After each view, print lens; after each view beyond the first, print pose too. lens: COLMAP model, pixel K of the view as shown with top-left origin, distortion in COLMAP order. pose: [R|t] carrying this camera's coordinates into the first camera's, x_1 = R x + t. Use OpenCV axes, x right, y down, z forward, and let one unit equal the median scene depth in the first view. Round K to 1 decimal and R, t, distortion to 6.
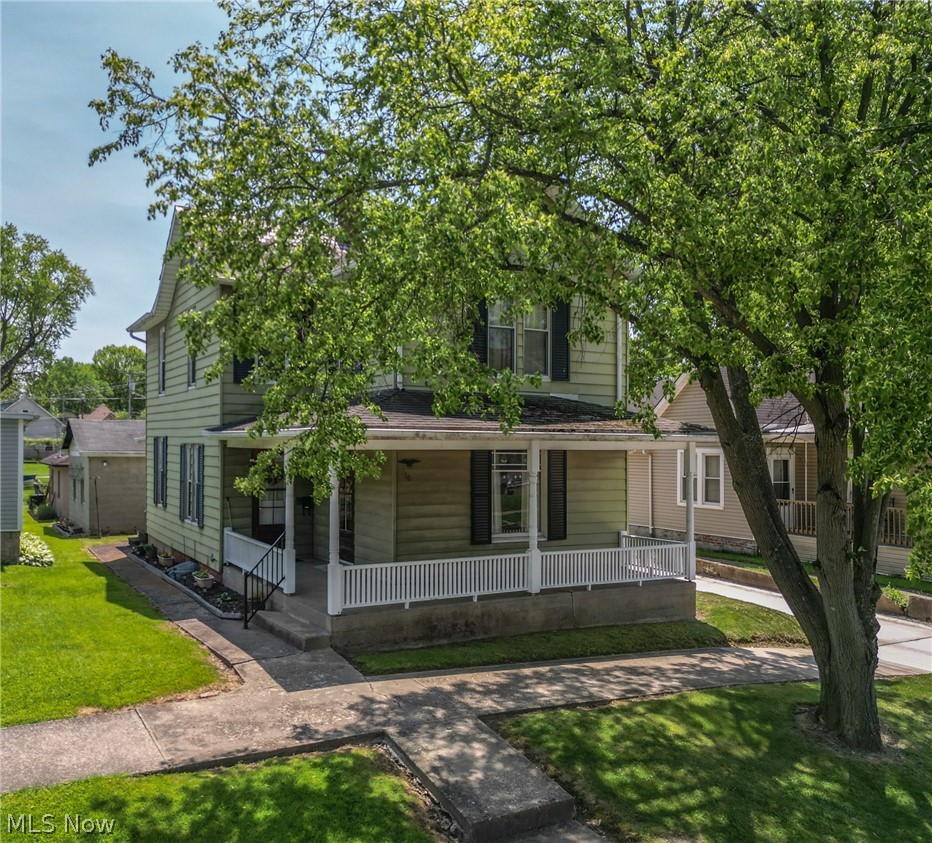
lens RADIAL K [[859.8, 0, 456.5], [0, 859.8, 447.3], [0, 0, 1]] dist [0.054371, 0.000000]
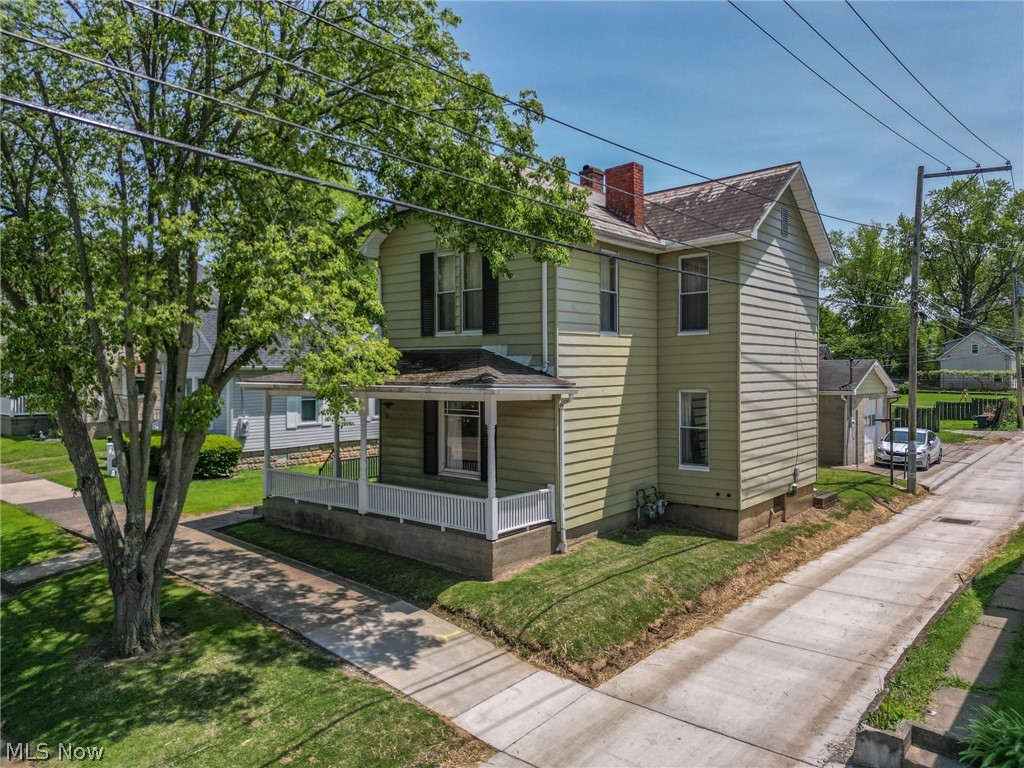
lens RADIAL K [[728.5, 0, 519.0], [0, 728.5, 383.4], [0, 0, 1]] dist [0.018062, 0.000226]
pose [[0.346013, 0.000667, -0.938229, 1.114215], [-0.007784, 0.999967, -0.002160, -0.015613], [0.938197, 0.008051, 0.346007, 0.821606]]
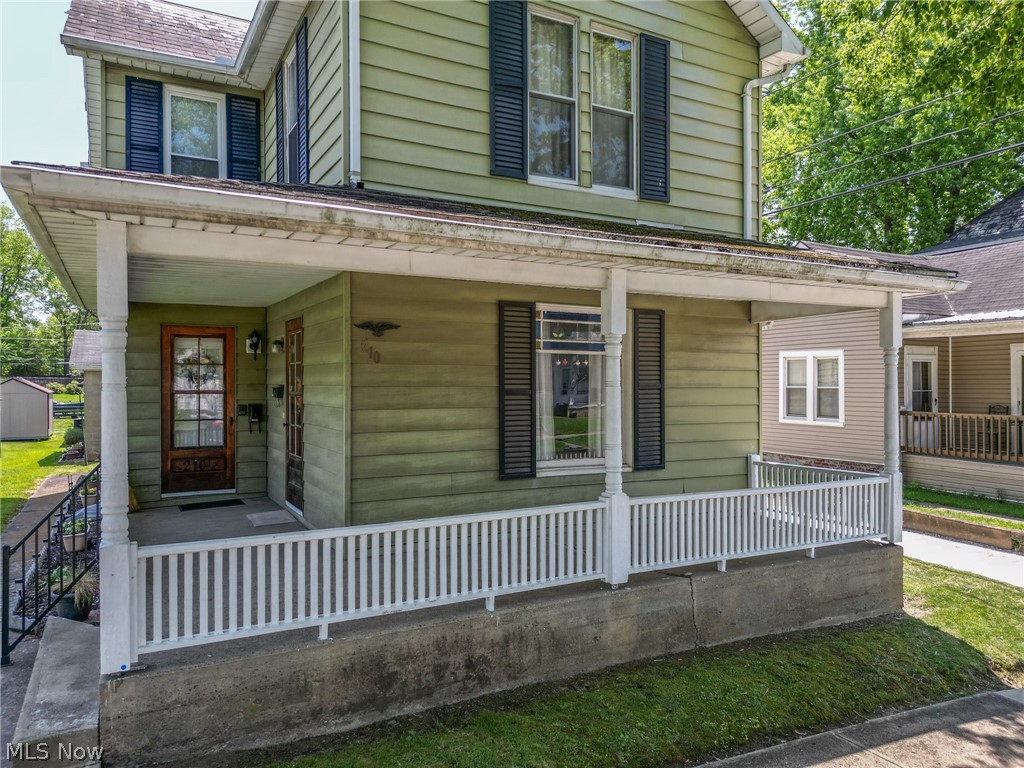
lens RADIAL K [[728.5, 0, 515.6], [0, 728.5, 386.0], [0, 0, 1]] dist [0.018062, 0.000226]
pose [[0.999767, -0.005363, -0.020897, 0.040855], [0.005443, 0.999978, 0.003779, 0.053862], [0.020877, -0.003892, 0.999774, 0.567304]]
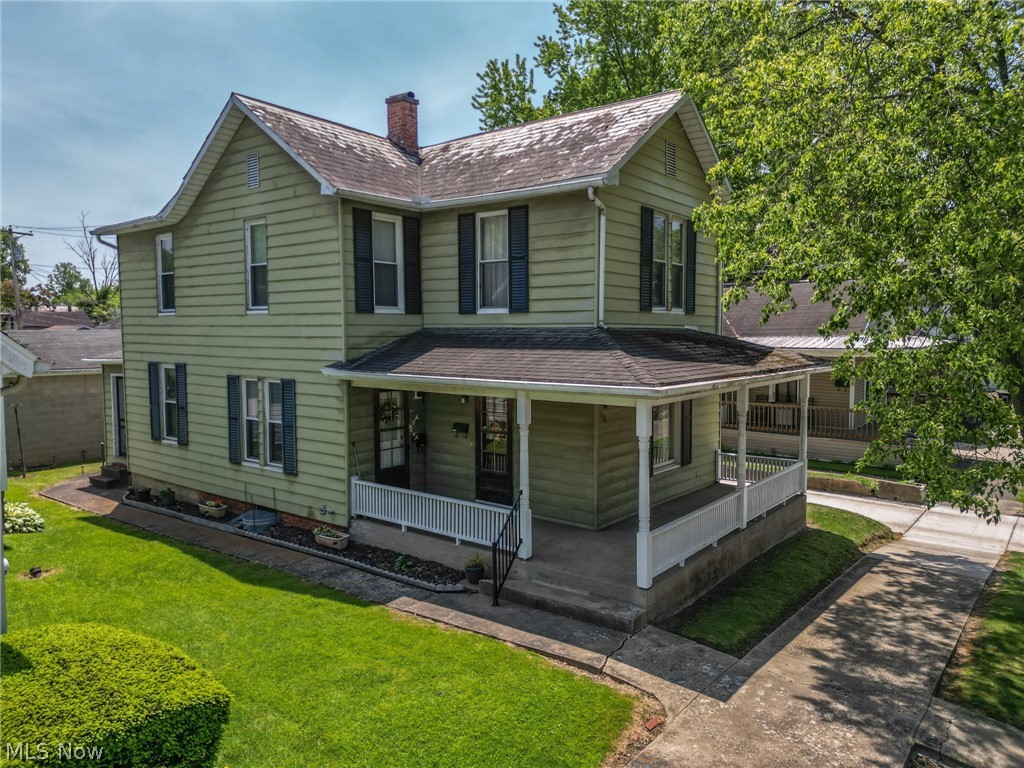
lens RADIAL K [[728.5, 0, 512.4], [0, 728.5, 384.4], [0, 0, 1]] dist [0.018062, 0.000226]
pose [[0.923312, -0.034516, 0.382497, -0.475007], [0.005848, 0.997101, 0.075862, -0.067862], [-0.384007, -0.067808, 0.920837, 0.301922]]
